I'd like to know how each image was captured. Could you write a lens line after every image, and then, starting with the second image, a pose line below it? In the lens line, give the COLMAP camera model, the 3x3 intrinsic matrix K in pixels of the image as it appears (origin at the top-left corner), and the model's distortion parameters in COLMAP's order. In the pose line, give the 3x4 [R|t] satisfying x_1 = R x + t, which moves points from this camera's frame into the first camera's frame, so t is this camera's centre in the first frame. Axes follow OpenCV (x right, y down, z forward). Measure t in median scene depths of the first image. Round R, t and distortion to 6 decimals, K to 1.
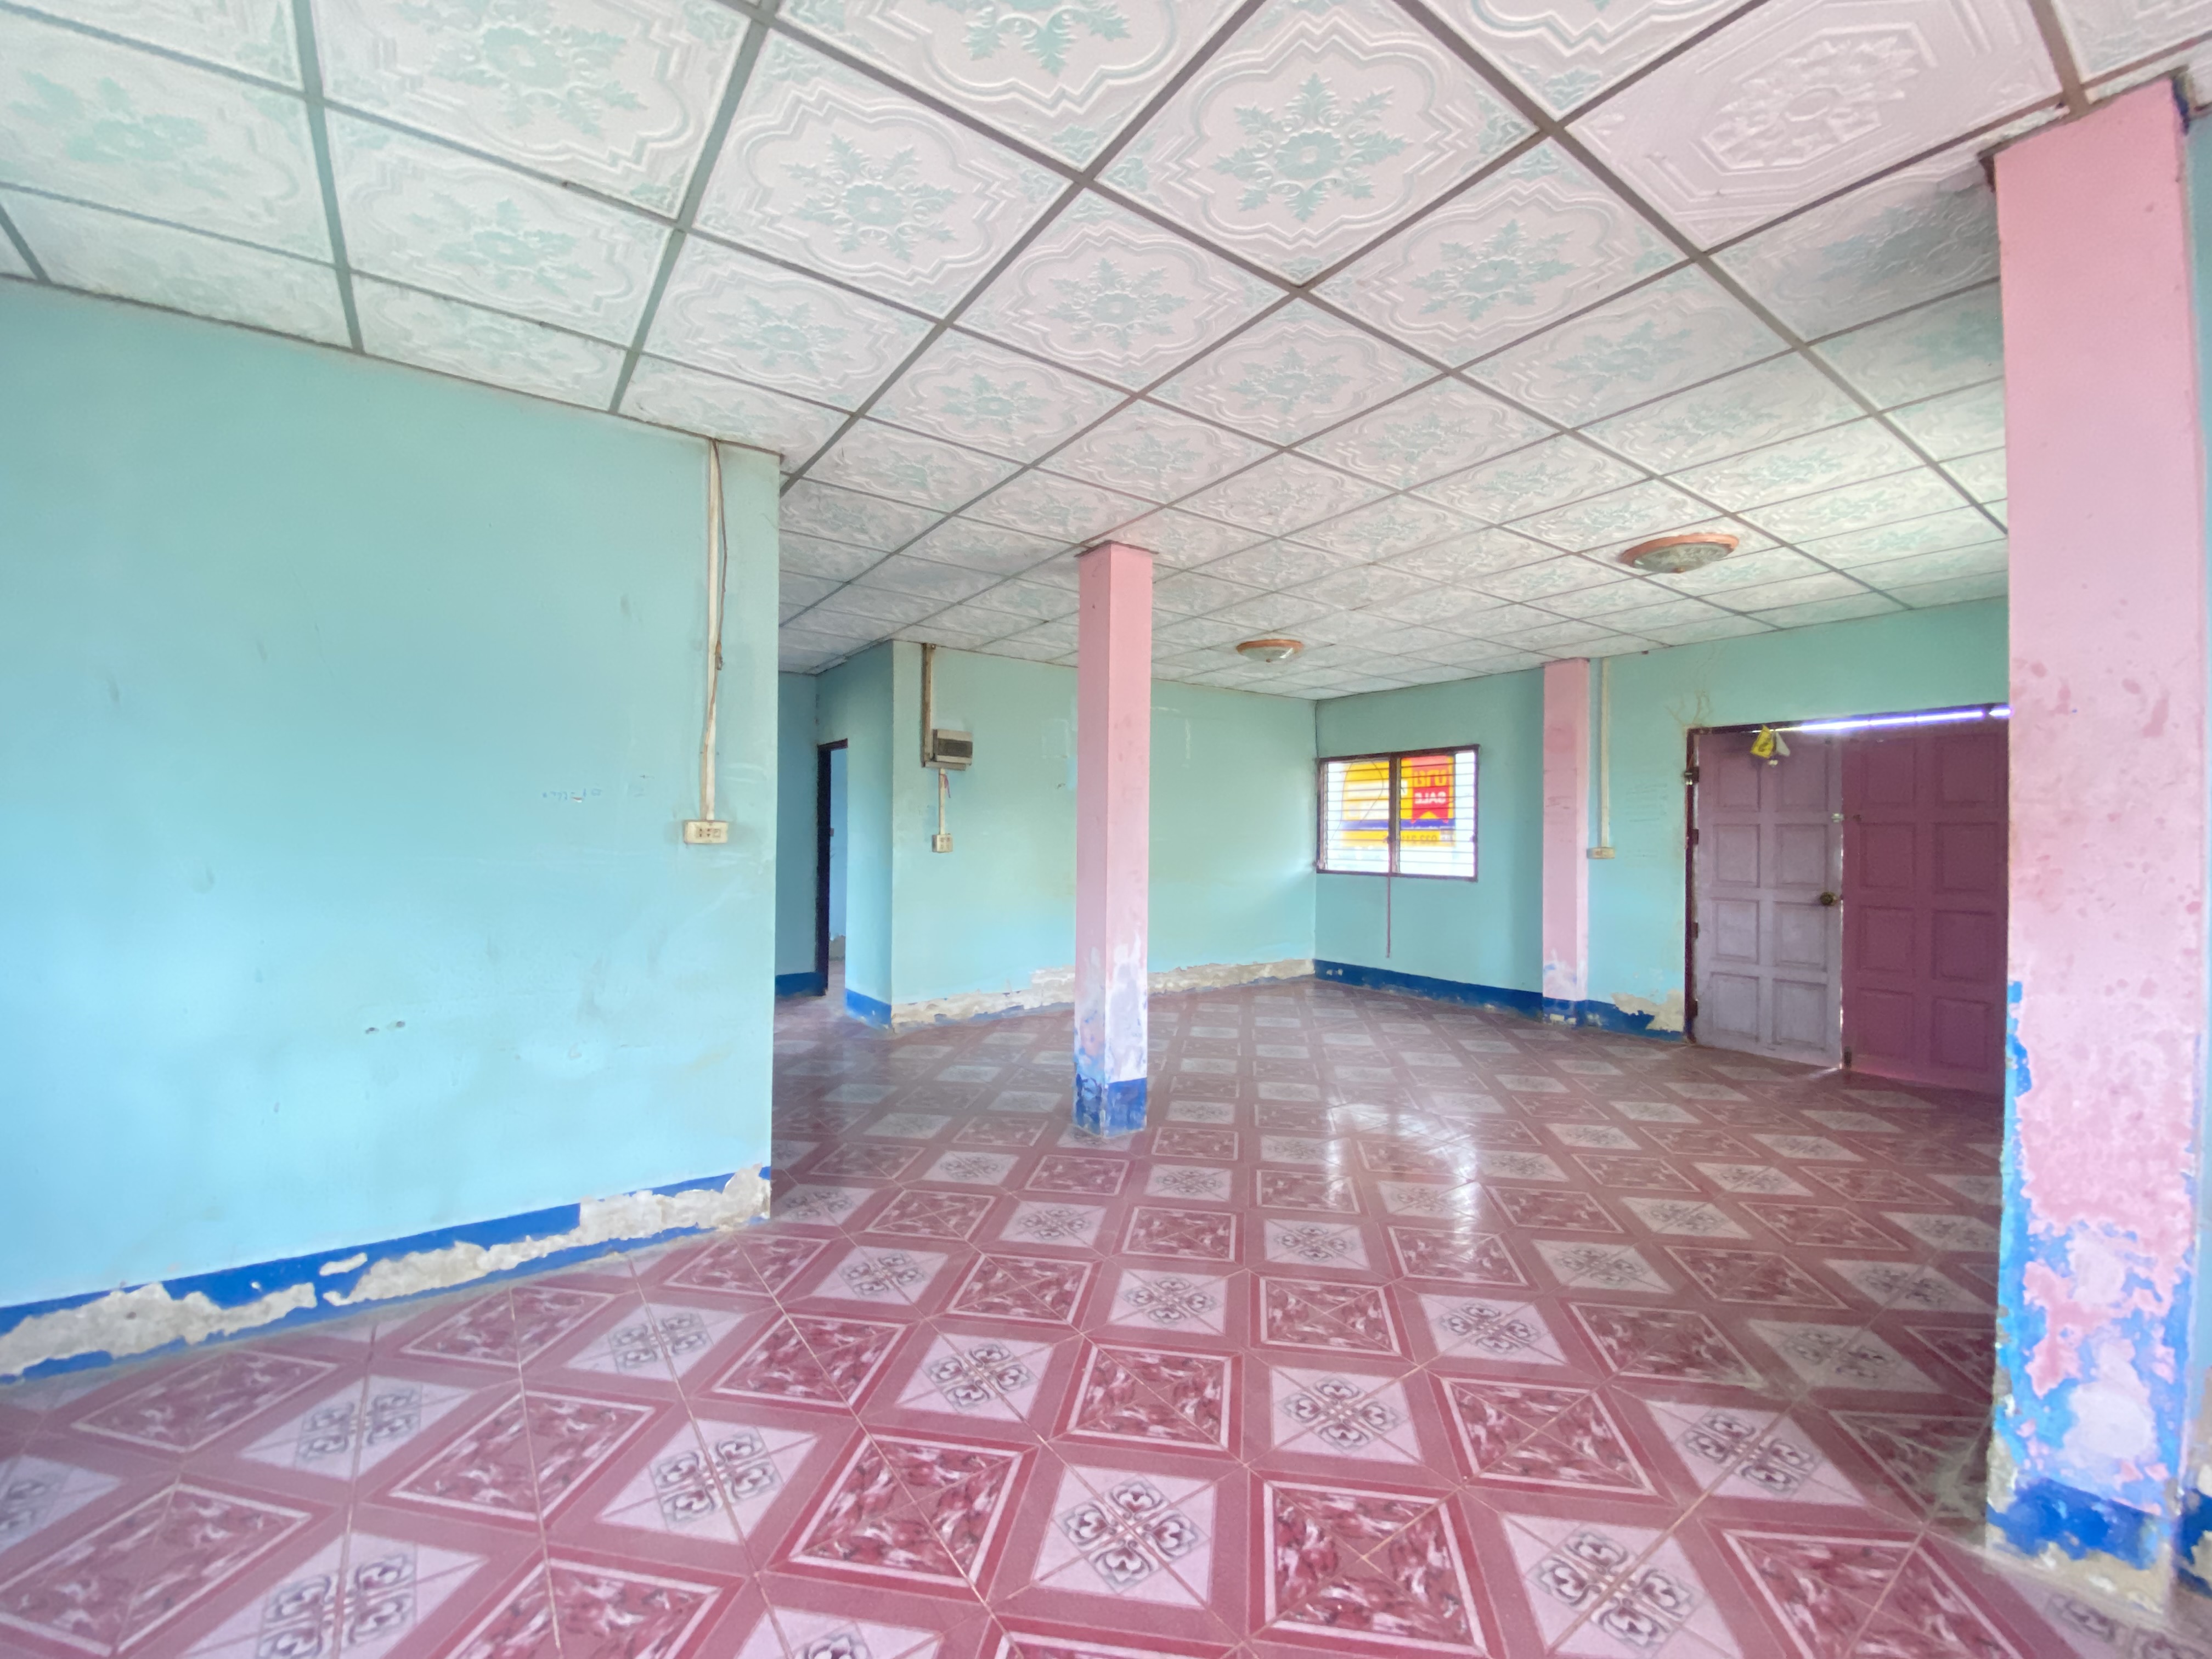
lens RADIAL K [[890.8, 0, 1106.0], [0, 890.8, 829.5], [0, 0, 1]] dist [0.000797, -0.014703]
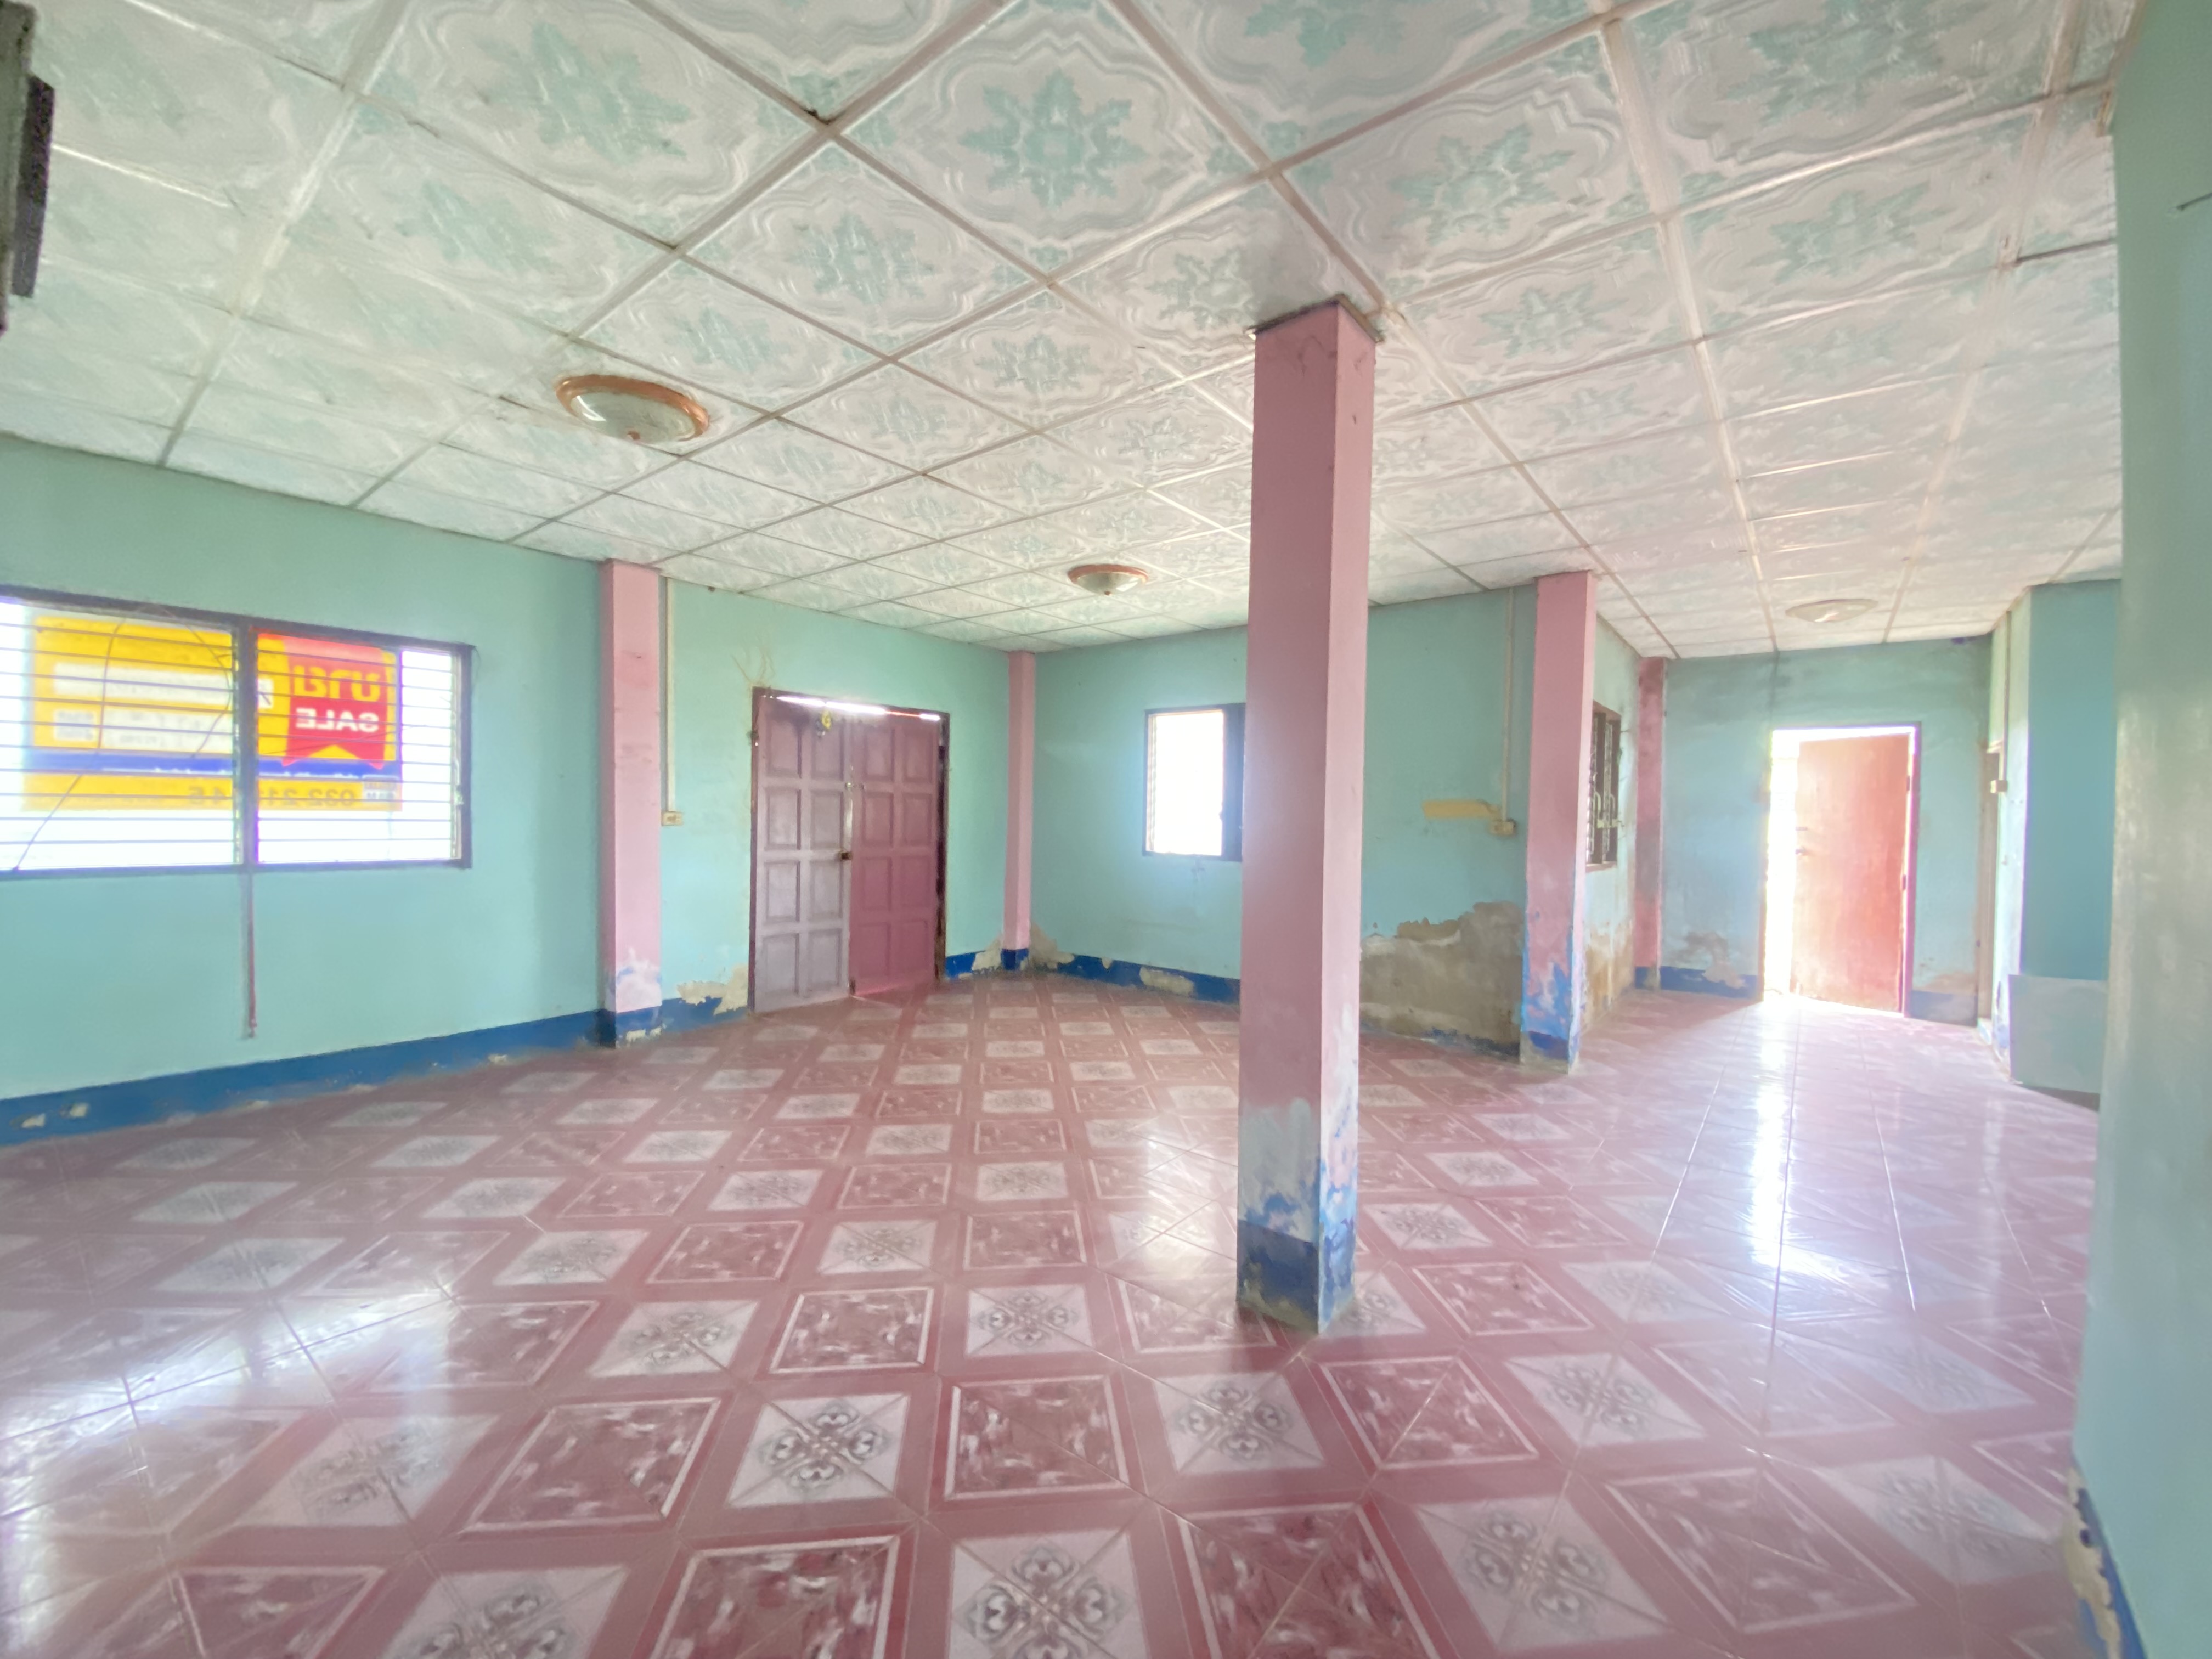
lens RADIAL K [[897.2, 0, 1100.6], [0, 897.2, 847.1], [0, 0, 1]] dist [-0.001453, -0.012725]
pose [[-0.277162, -0.051238, 0.959456, -0.291421], [-0.031151, 0.998531, 0.044326, 0.002857], [-0.960318, -0.017603, -0.278351, 0.716065]]
